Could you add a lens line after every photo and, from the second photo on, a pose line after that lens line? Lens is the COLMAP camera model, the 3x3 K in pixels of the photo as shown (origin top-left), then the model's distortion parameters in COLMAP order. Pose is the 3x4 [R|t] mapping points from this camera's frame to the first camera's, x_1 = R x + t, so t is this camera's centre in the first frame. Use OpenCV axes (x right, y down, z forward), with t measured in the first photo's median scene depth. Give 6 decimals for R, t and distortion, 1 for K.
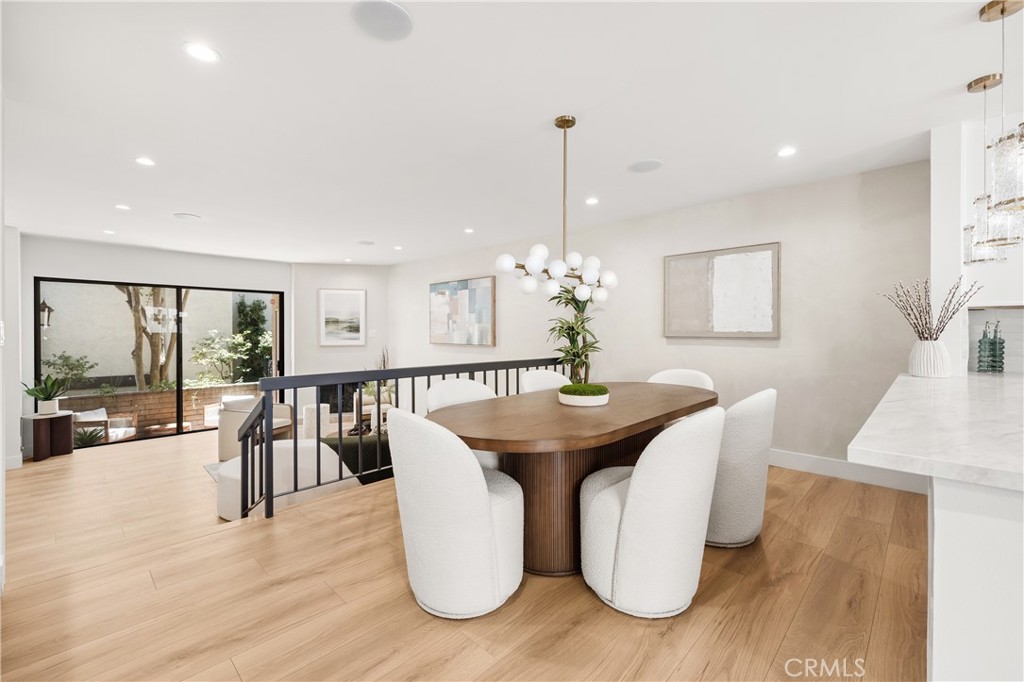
lens RADIAL K [[437.0, 0, 517.7], [0, 437.0, 330.1], [0, 0, 1]] dist [-0.007668, 0.001539]
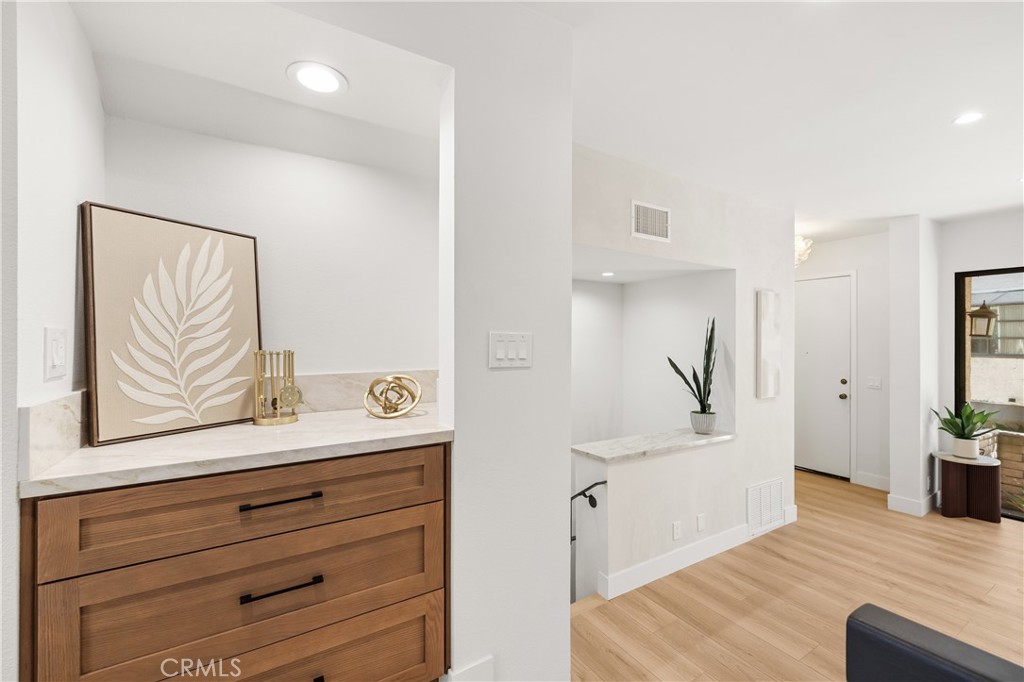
lens RADIAL K [[437.0, 0, 519.8], [0, 437.0, 336.7], [0, 0, 1]] dist [-0.007668, 0.001539]
pose [[-0.245087, -0.004179, -0.969492, -0.160856], [-0.005285, 0.999982, -0.002974, -0.005108], [0.969487, 0.004394, -0.245105, 0.402418]]
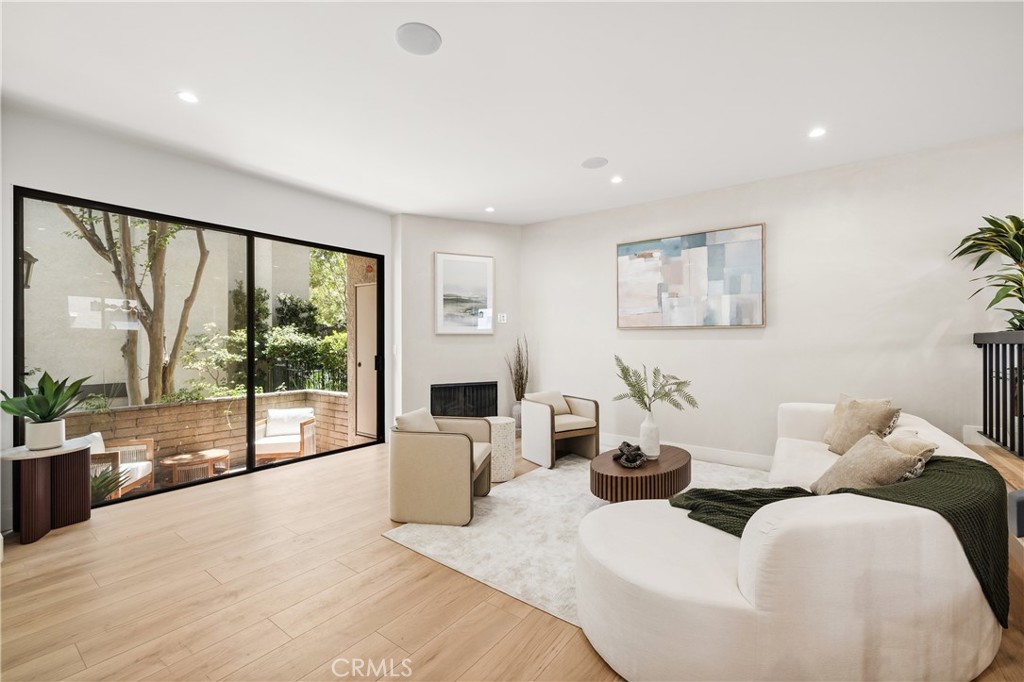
lens RADIAL K [[437.0, 0, 513.6], [0, 437.0, 335.0], [0, 0, 1]] dist [-0.007668, 0.001539]
pose [[0.992775, 0.000099, 0.119994, -0.529594], [0.001284, 0.999934, -0.011450, 0.058011], [-0.119987, 0.011522, 0.992709, 0.372252]]
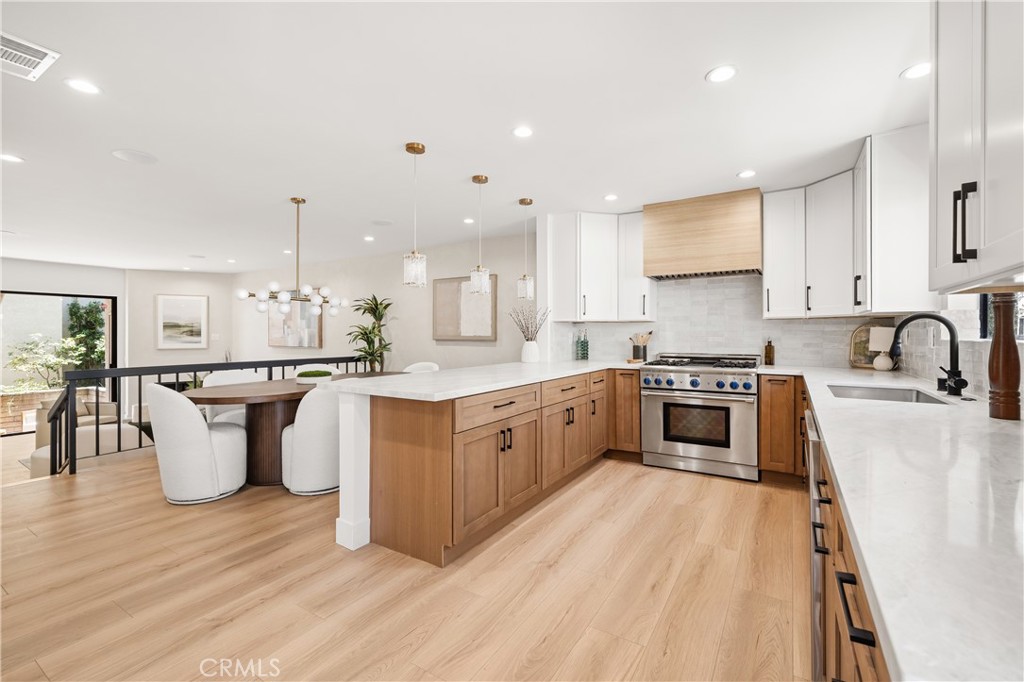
lens RADIAL K [[437.0, 0, 519.9], [0, 437.0, 333.6], [0, 0, 1]] dist [-0.007668, 0.001539]
pose [[0.975431, -0.000957, 0.220304, 0.211954], [0.000518, 0.999998, 0.002051, -0.003737], [-0.220305, -0.001886, 0.975429, -0.268862]]
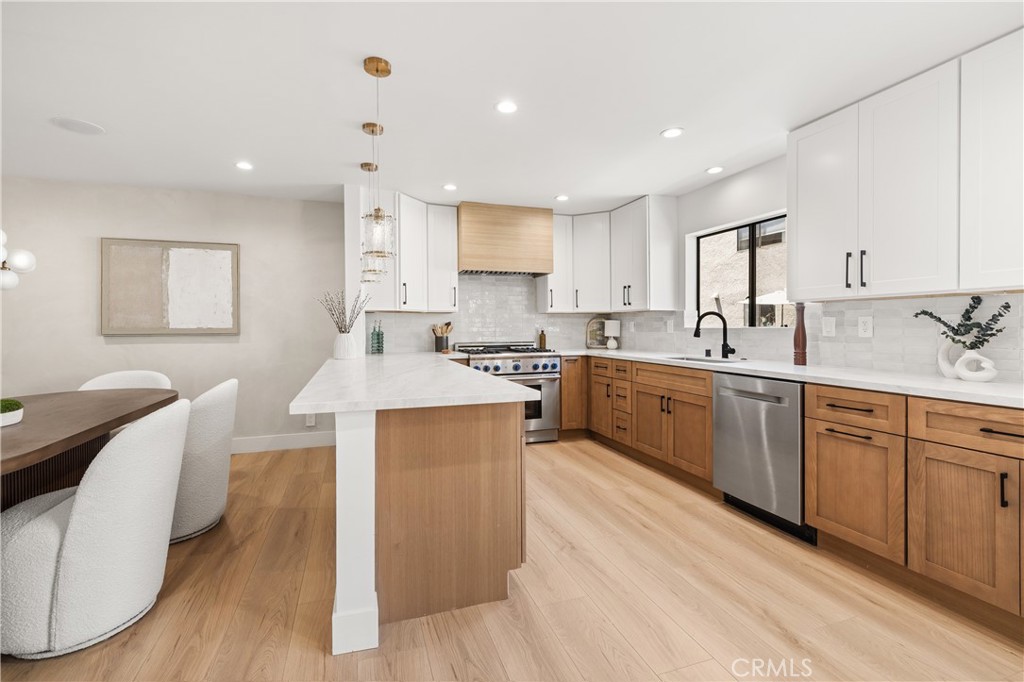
lens RADIAL K [[437.0, 0, 501.6], [0, 437.0, 331.3], [0, 0, 1]] dist [-0.007668, 0.001539]
pose [[0.465546, -0.011423, 0.884950, -0.032456], [0.000035, 0.999917, 0.012888, -0.000660], [-0.885023, -0.005969, 0.465508, -0.048698]]
